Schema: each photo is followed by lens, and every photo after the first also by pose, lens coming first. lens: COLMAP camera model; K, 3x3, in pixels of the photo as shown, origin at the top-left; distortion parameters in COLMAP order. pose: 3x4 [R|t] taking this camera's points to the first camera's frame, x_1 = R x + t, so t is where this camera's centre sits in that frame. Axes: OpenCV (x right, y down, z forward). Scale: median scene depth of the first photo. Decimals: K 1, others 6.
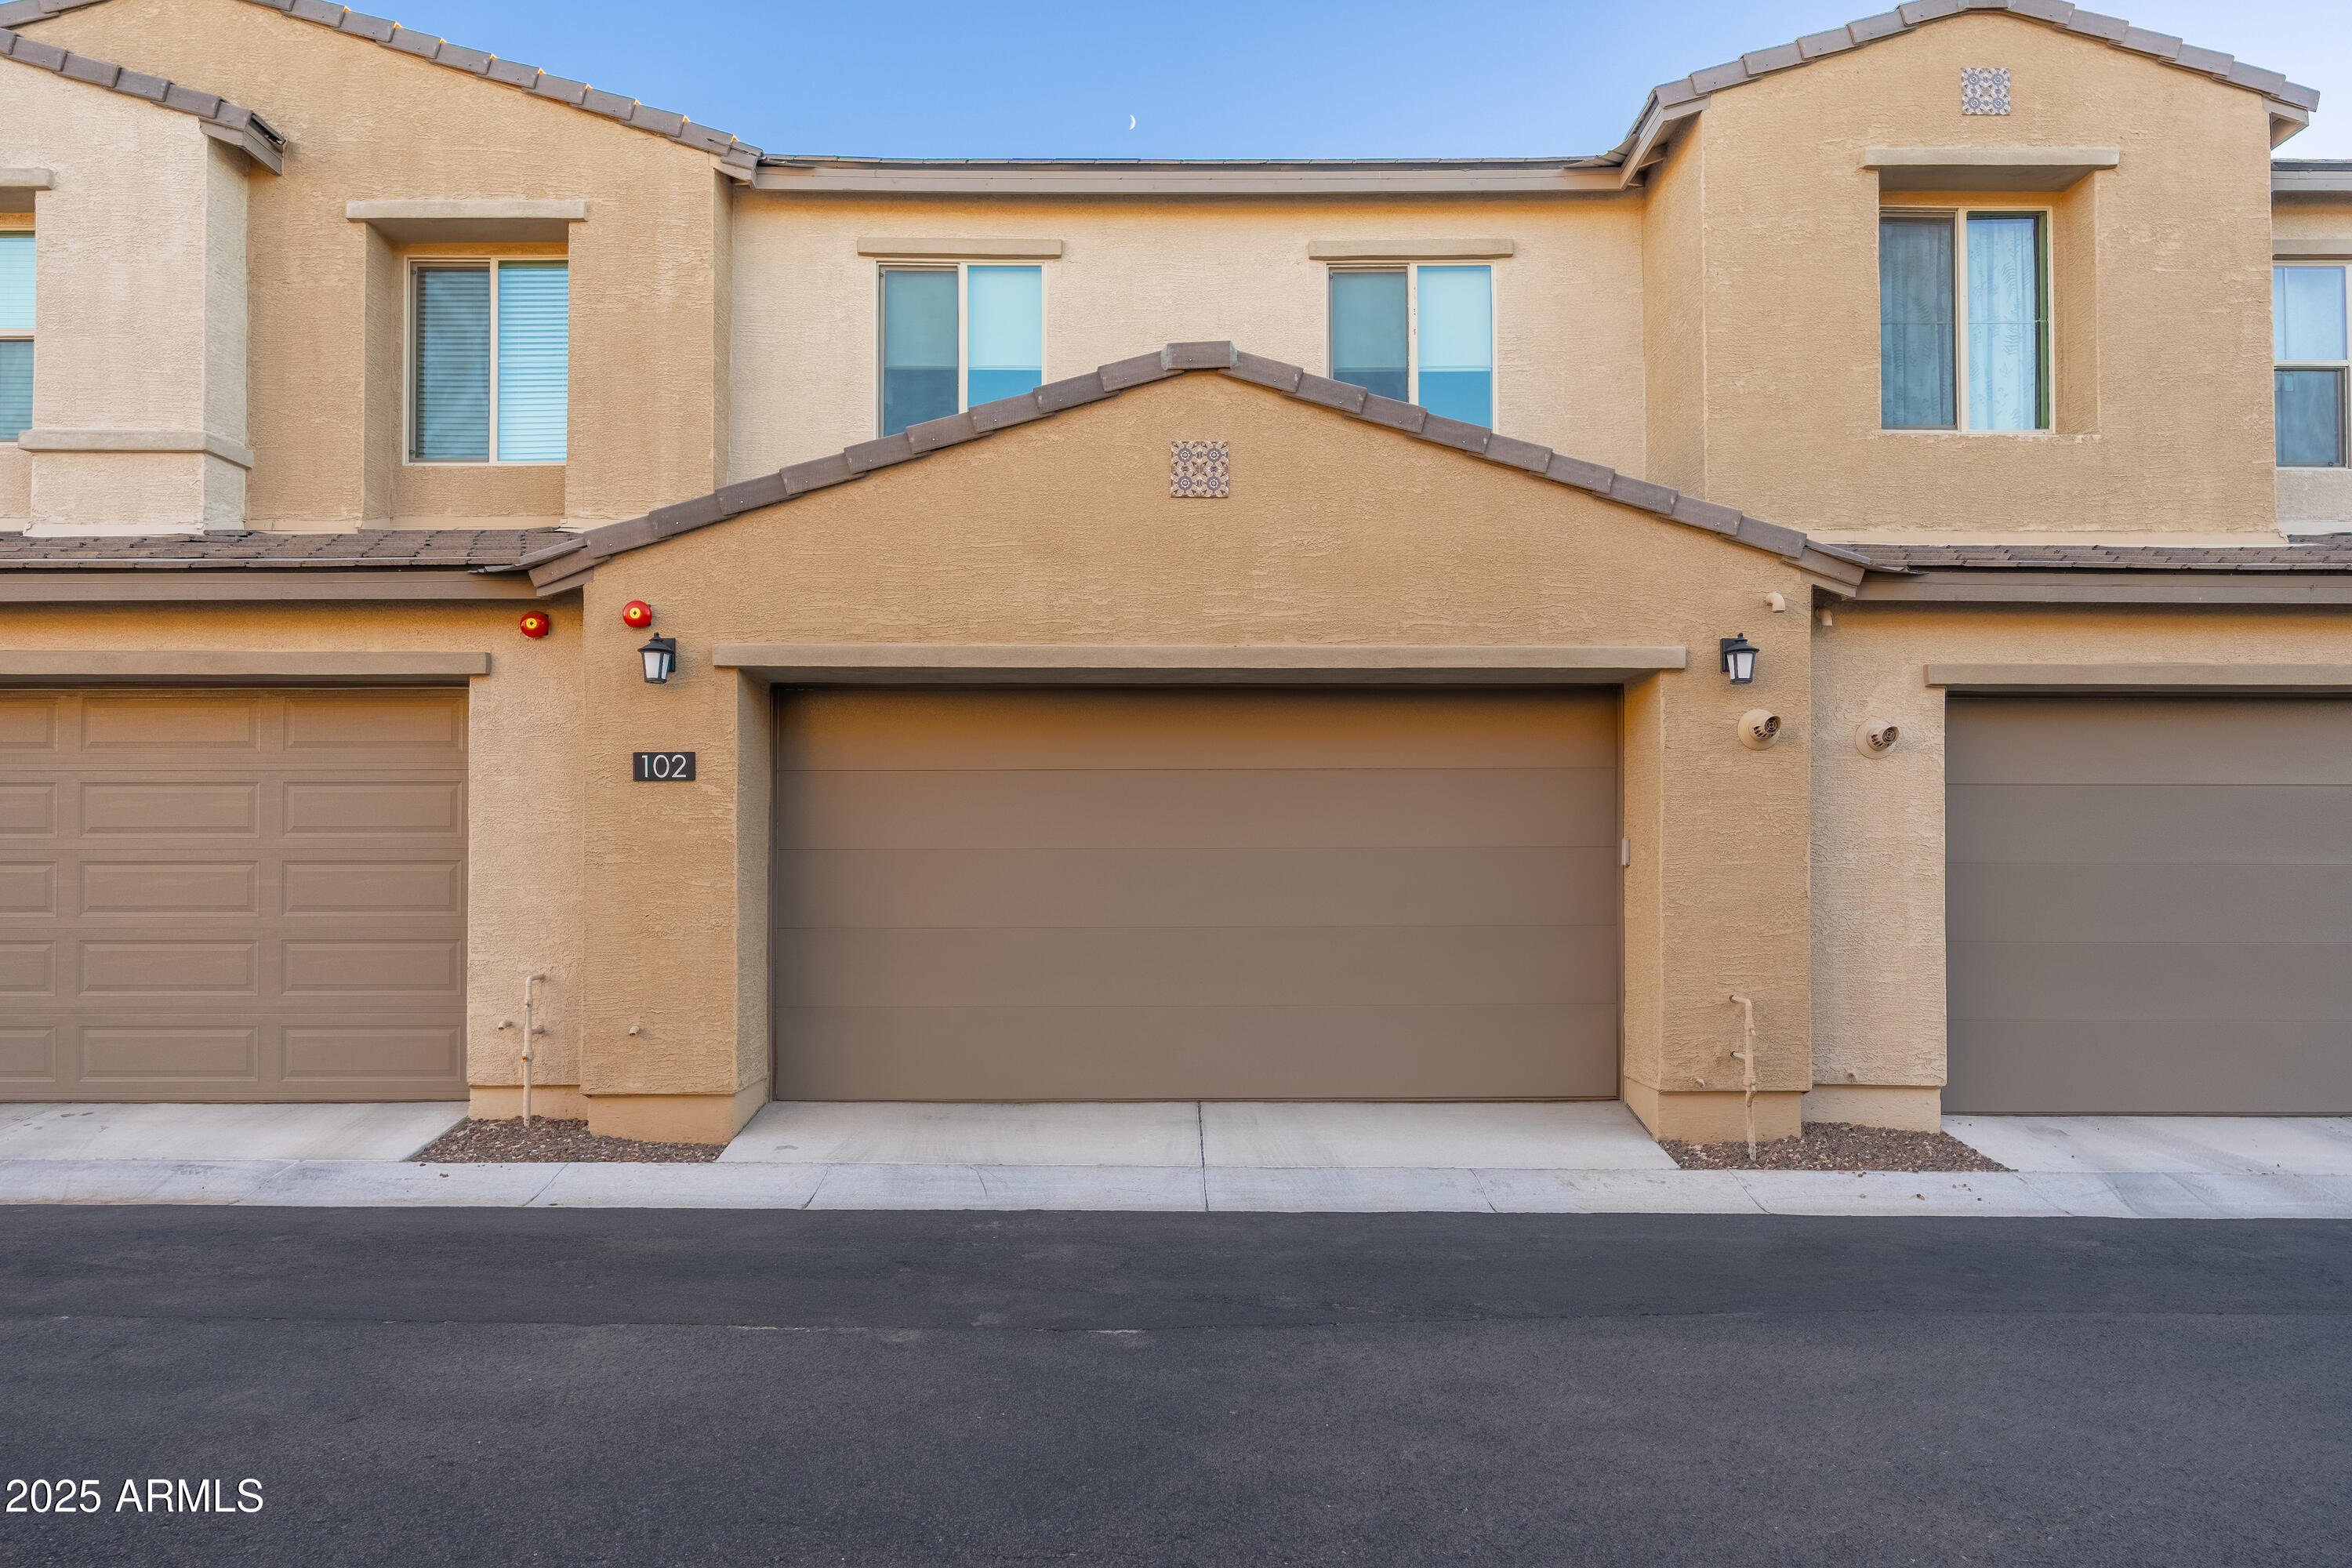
lens RADIAL K [[1374.9, 0, 1169.3], [0, 1374.9, 831.8], [0, 0, 1]] dist [-0.000058, -0.001961]
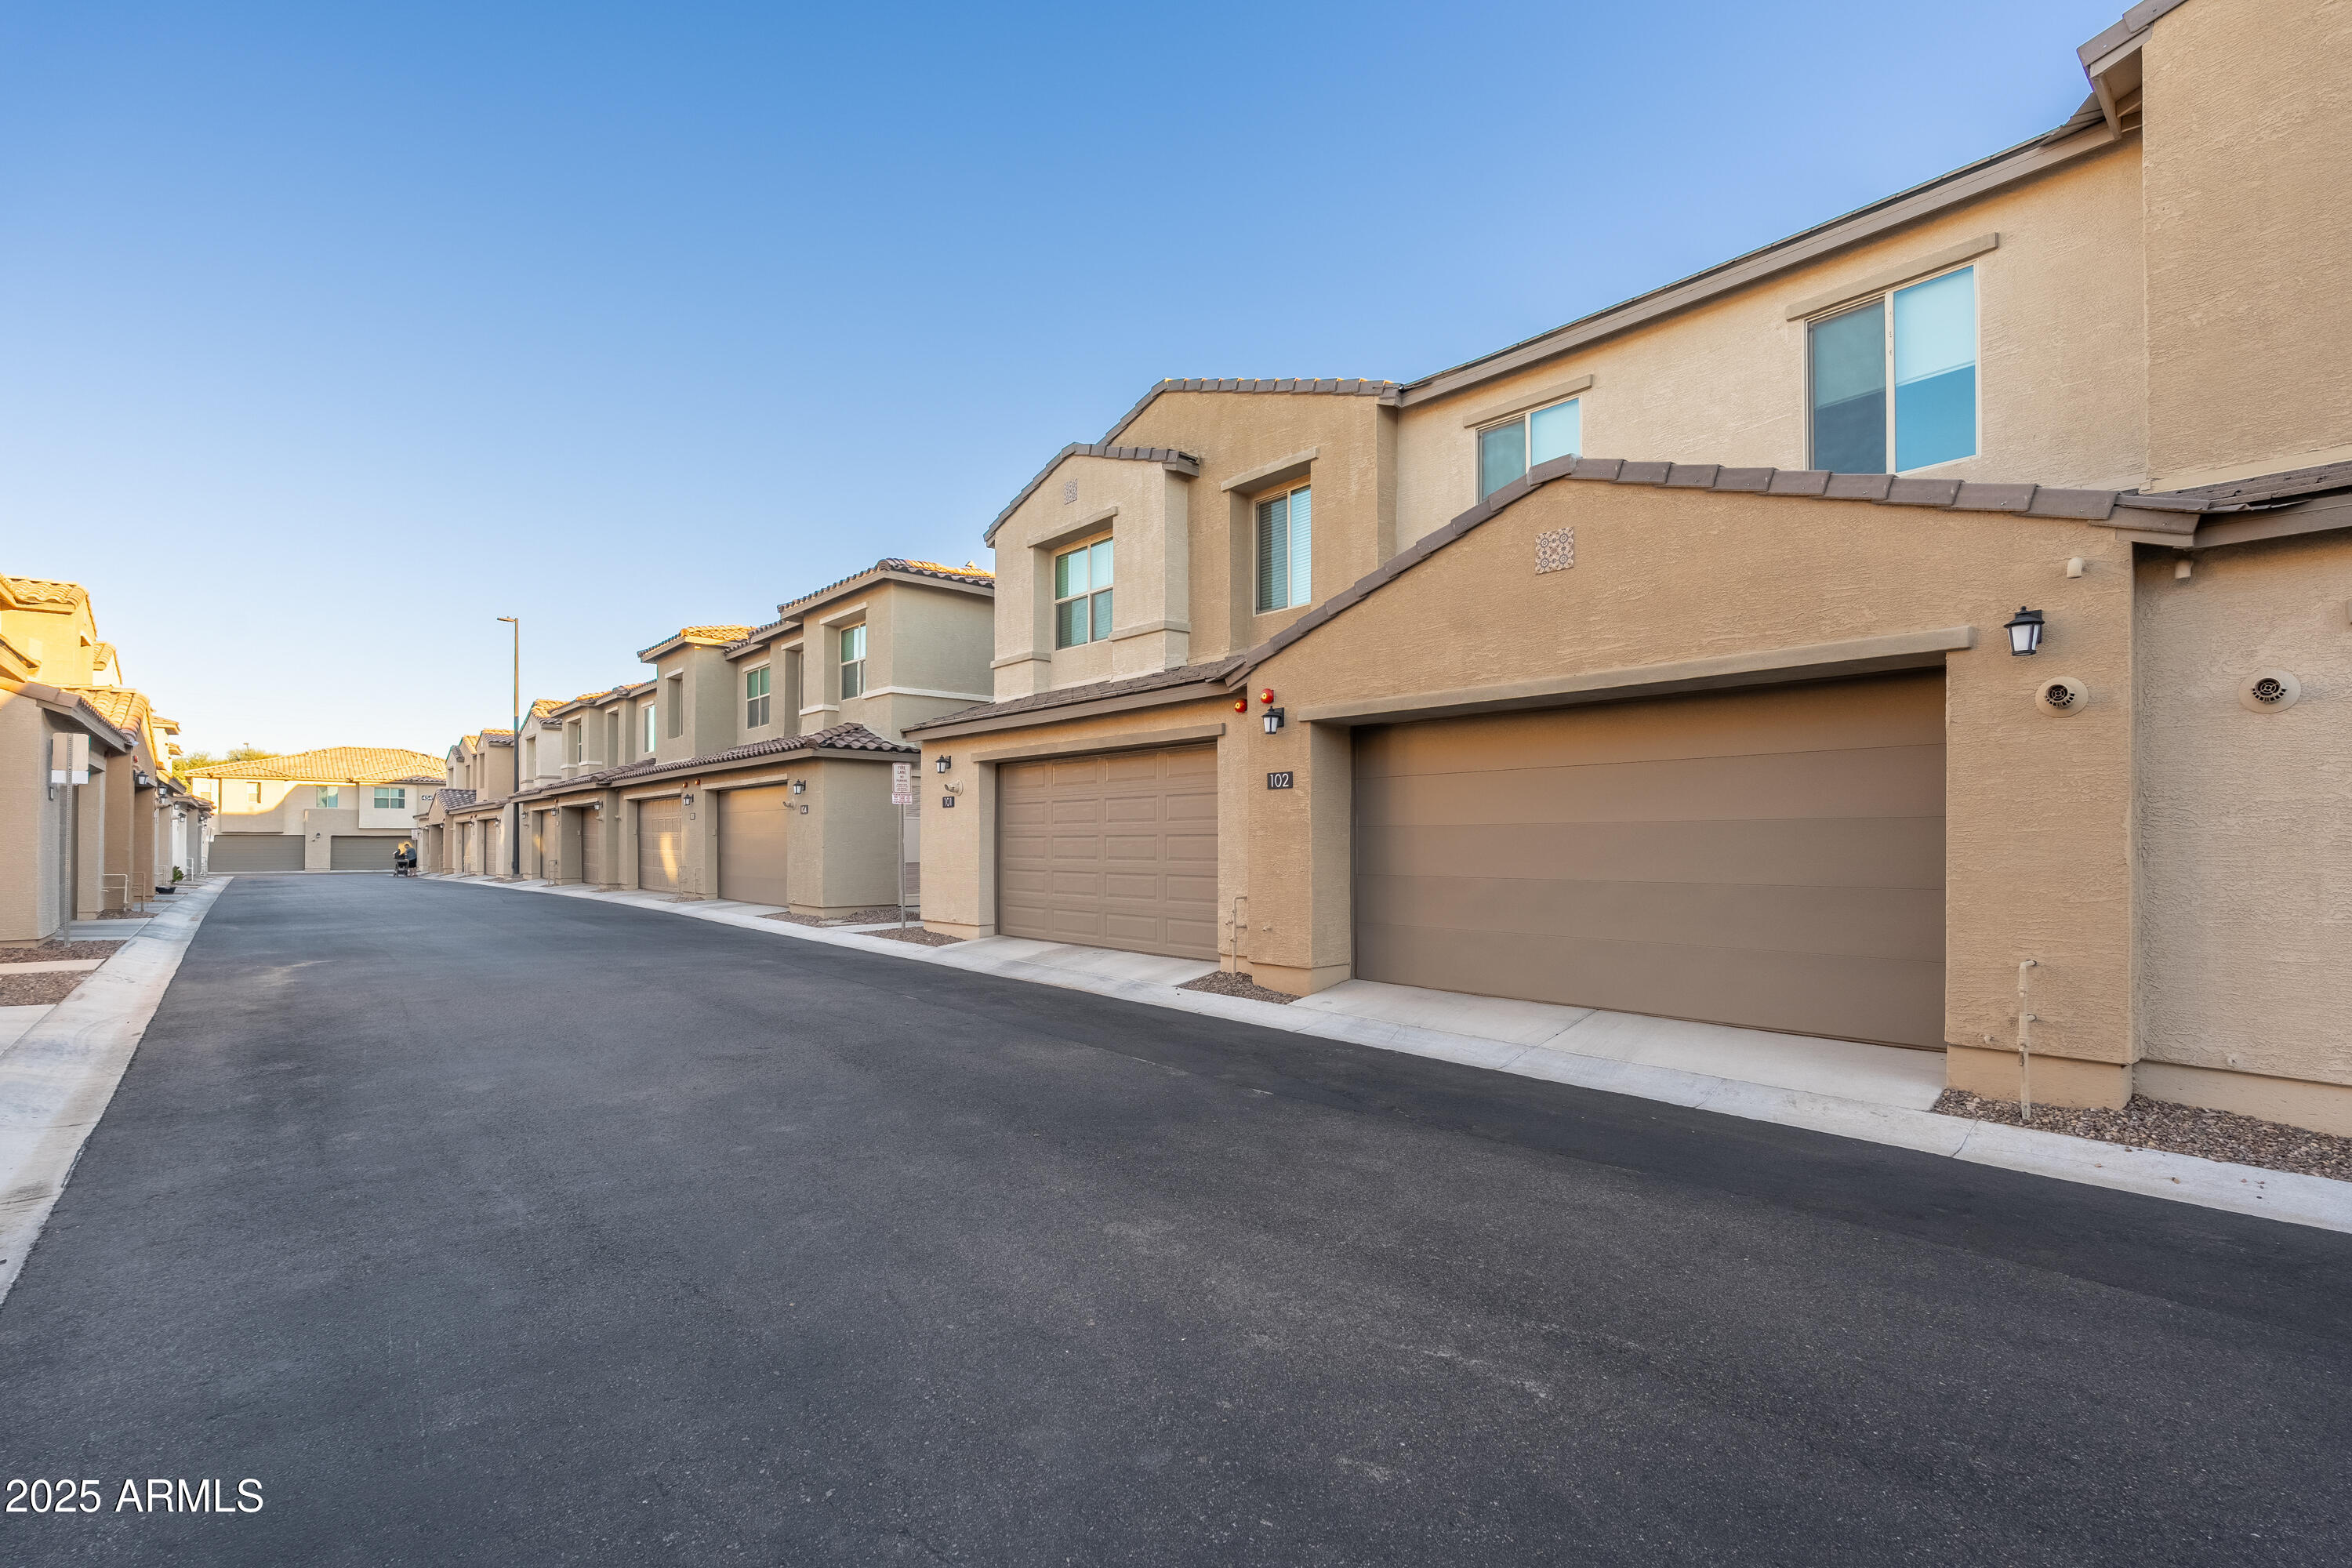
lens RADIAL K [[1073.6, 0, 1174.3], [0, 1073.6, 807.3], [0, 0, 1]] dist [-0.001755, 0.000420]
pose [[0.650630, -0.024253, -0.759008, 0.590088], [0.020891, 0.999683, -0.014036, 0.003698], [0.759108, -0.006724, 0.650931, -0.004000]]
